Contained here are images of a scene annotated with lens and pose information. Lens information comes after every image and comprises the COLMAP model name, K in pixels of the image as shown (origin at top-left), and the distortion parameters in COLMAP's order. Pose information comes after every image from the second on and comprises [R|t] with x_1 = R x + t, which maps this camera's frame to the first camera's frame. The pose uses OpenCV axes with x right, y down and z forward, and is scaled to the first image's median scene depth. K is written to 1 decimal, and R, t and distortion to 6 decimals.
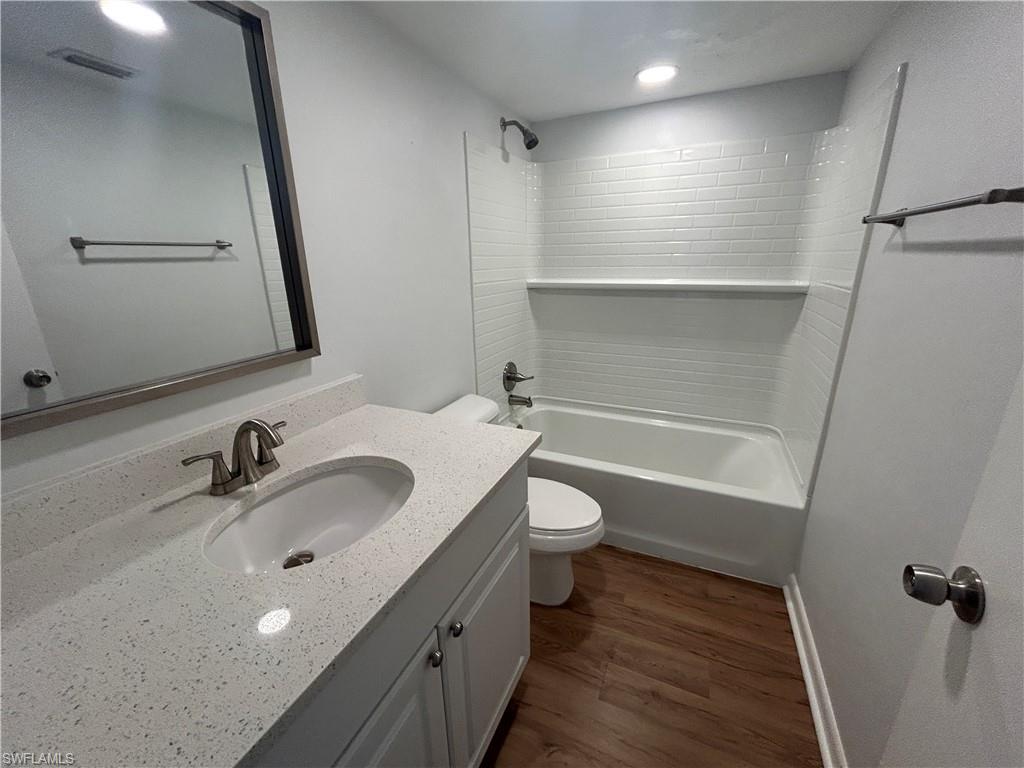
lens RADIAL K [[412.8, 0, 514.4], [0, 412.8, 383.1], [0, 0, 1]] dist [0.000370, -0.001406]
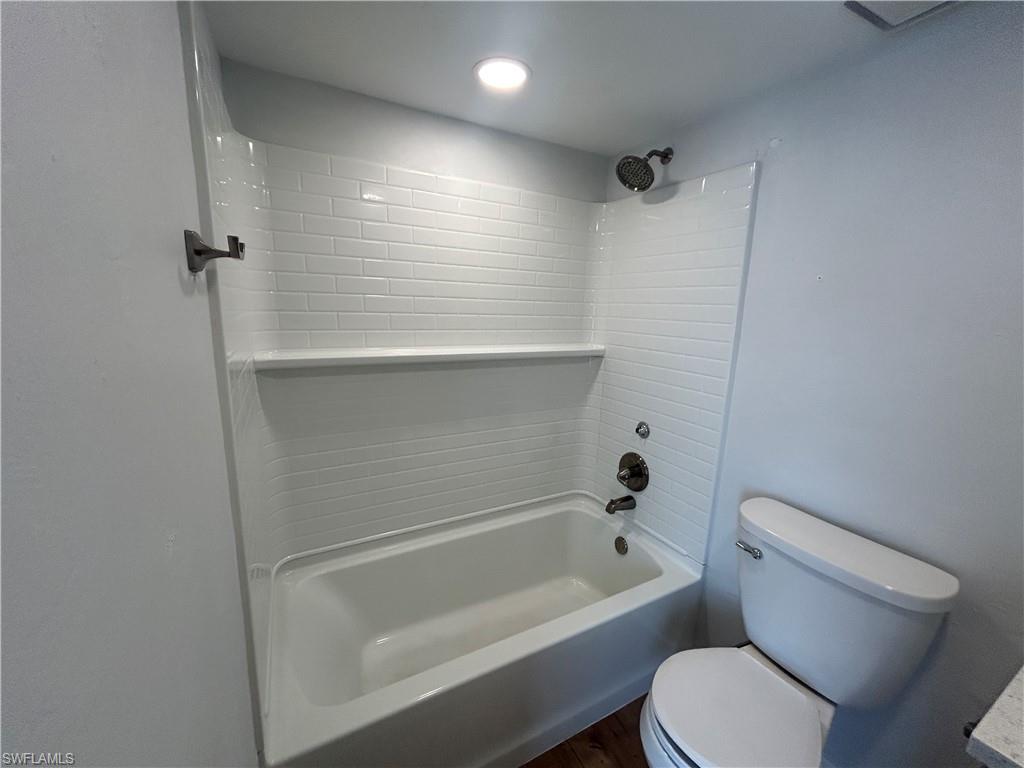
lens RADIAL K [[412.8, 0, 508.9], [0, 412.8, 384.0], [0, 0, 1]] dist [0.000370, -0.001406]
pose [[0.602379, -0.121187, 0.788957, -0.220375], [0.192375, 0.981314, 0.003853, -0.184067], [-0.774681, 0.149454, 0.614436, 0.522774]]
